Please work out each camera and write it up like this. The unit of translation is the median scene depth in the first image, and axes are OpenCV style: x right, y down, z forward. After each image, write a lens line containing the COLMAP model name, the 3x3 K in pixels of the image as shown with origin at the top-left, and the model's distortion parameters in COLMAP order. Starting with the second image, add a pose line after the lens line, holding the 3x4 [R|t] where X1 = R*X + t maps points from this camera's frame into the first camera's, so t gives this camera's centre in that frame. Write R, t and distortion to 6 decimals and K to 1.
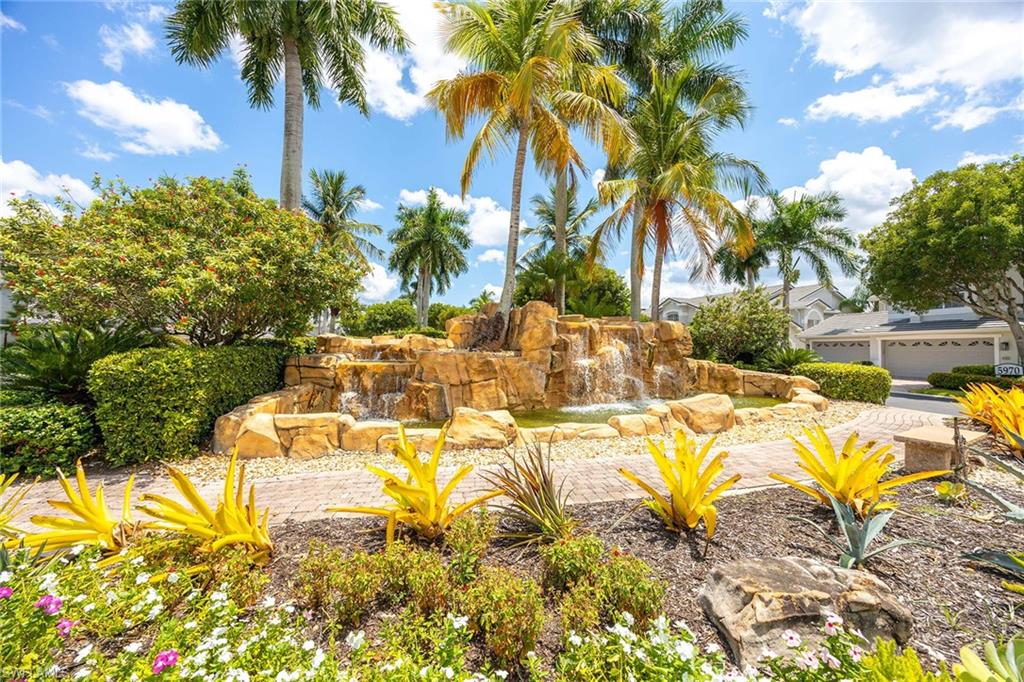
lens RADIAL K [[391.9, 0, 514.7], [0, 391.9, 350.3], [0, 0, 1]] dist [-0.001059, -0.000106]
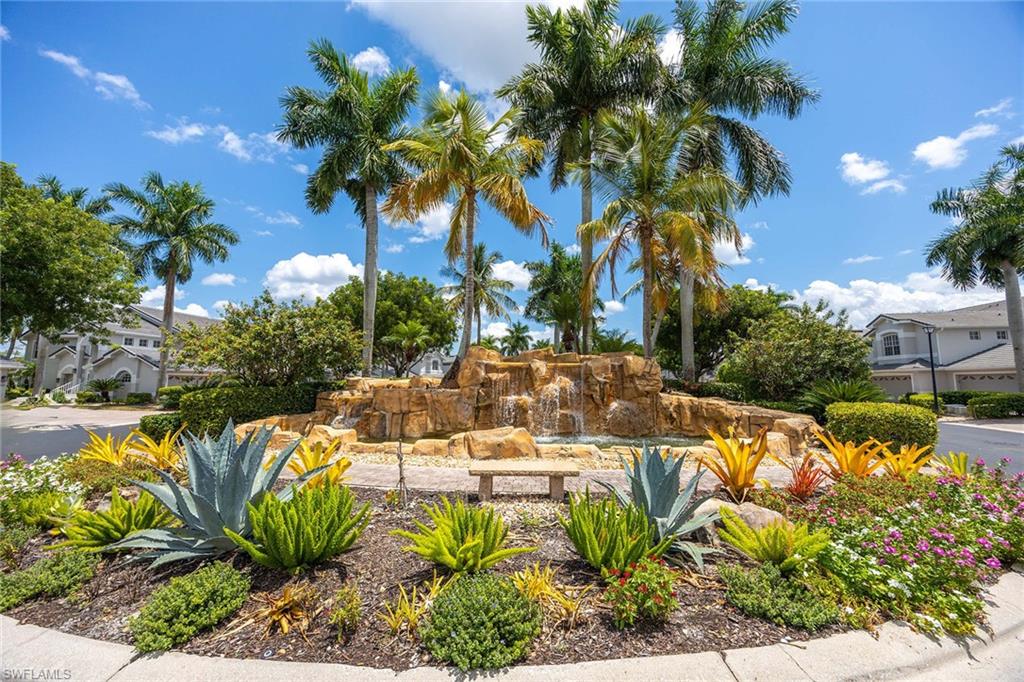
lens RADIAL K [[391.9, 0, 514.7], [0, 391.9, 350.3], [0, 0, 1]] dist [-0.001059, -0.000106]
pose [[0.869943, -0.050439, -0.490566, 0.792368], [0.004800, 0.995575, -0.093851, 0.000725], [0.493128, 0.079290, 0.866336, 0.017986]]
